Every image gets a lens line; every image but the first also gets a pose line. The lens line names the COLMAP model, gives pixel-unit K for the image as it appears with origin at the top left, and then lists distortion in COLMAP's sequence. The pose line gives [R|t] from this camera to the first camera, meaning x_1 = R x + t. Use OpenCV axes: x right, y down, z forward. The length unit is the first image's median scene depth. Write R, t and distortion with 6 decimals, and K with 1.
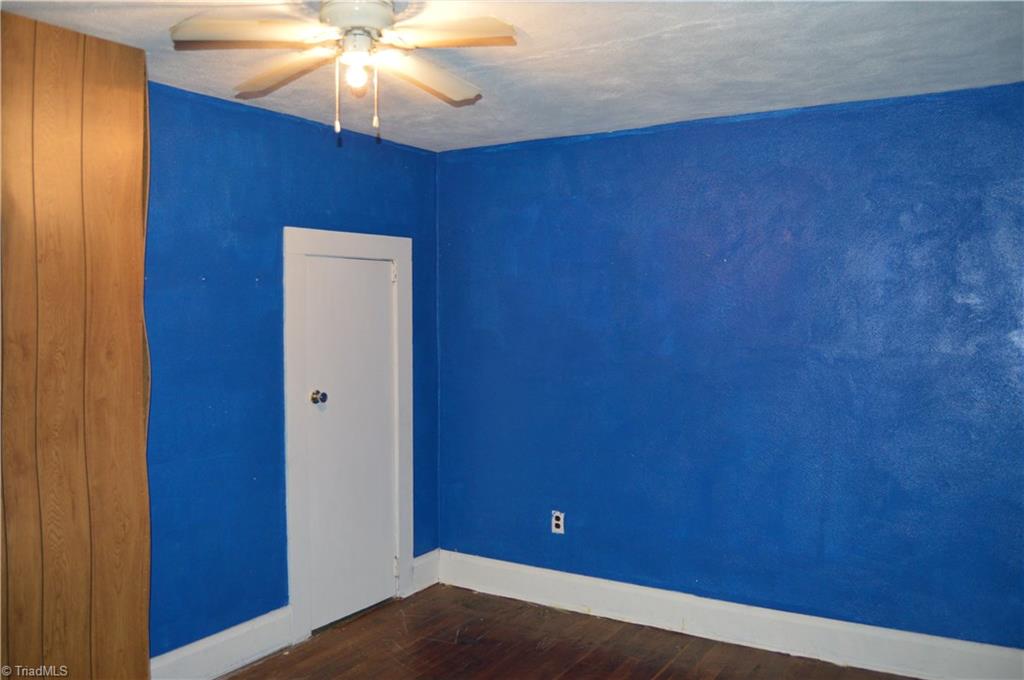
lens RADIAL K [[812.8, 0, 512.0], [0, 812.8, 340.0], [0, 0, 1]] dist [-0.076509, 0.005146]
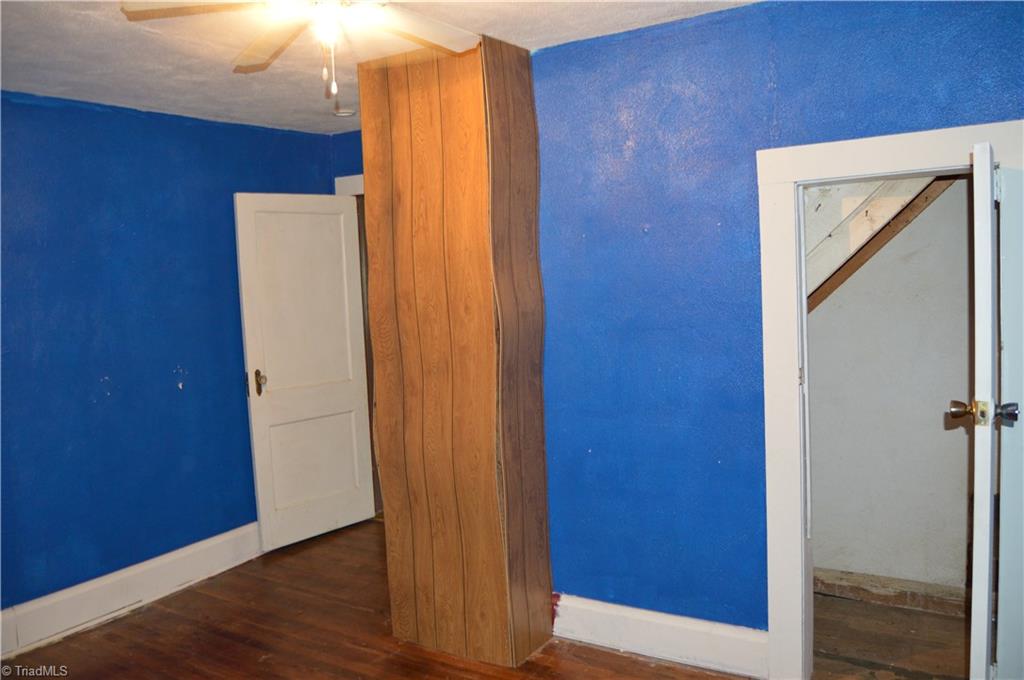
lens RADIAL K [[812.8, 0, 512.0], [0, 812.8, 340.0], [0, 0, 1]] dist [-0.076509, 0.005146]
pose [[0.010270, 0.076849, -0.996990, 0.716955], [0.004115, 0.997031, 0.076895, -0.029480], [0.999939, -0.004893, 0.009923, 1.088042]]
